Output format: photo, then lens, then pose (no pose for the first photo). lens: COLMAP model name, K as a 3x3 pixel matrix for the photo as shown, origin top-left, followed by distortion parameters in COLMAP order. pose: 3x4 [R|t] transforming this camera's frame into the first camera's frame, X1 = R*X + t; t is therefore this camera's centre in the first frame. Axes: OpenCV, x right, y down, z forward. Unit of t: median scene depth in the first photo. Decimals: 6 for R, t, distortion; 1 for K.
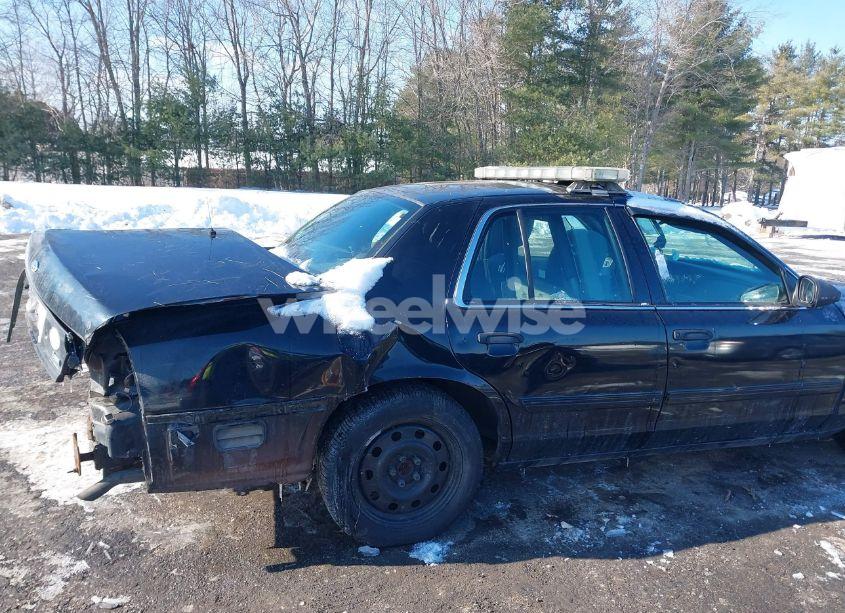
lens RADIAL K [[659.7, 0, 416.7], [0, 659.7, 327.2], [0, 0, 1]] dist [0.016001, -0.011749]
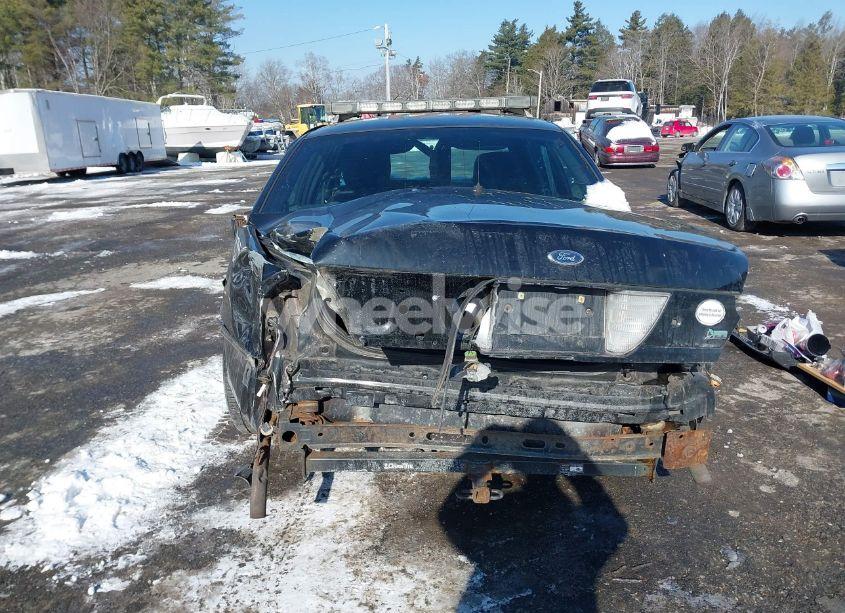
lens RADIAL K [[659.7, 0, 423.7], [0, 659.7, 335.8], [0, 0, 1]] dist [0.016001, -0.011749]
pose [[0.323587, -0.330315, 0.886670, -1.106513], [0.250741, 0.933520, 0.256262, -0.201432], [-0.912371, 0.139401, 0.384899, 0.808849]]
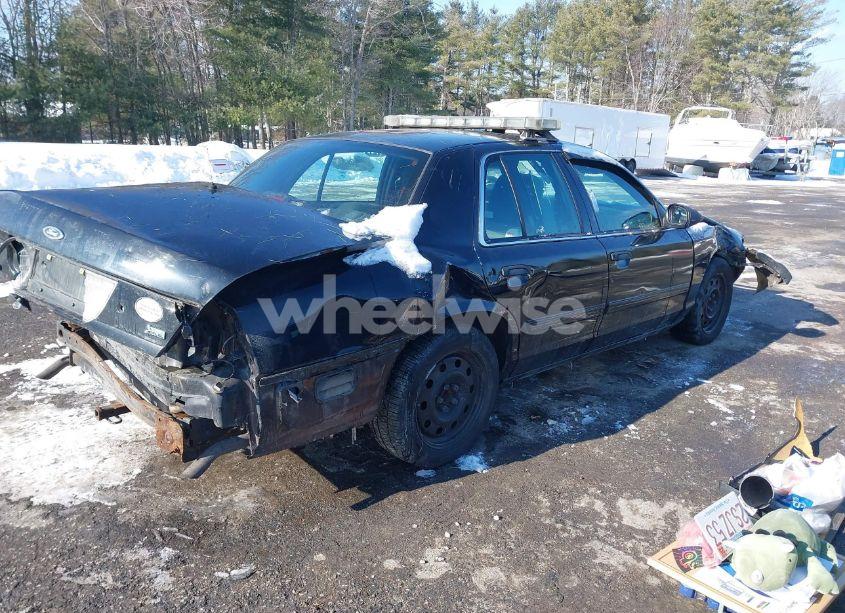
lens RADIAL K [[659.7, 0, 418.4], [0, 659.7, 332.9], [0, 0, 1]] dist [0.016001, -0.011749]
pose [[0.902122, -0.127566, 0.412194, -0.471540], [0.092465, 0.990259, 0.104098, -0.009660], [-0.421458, -0.055796, 0.905130, 0.018553]]
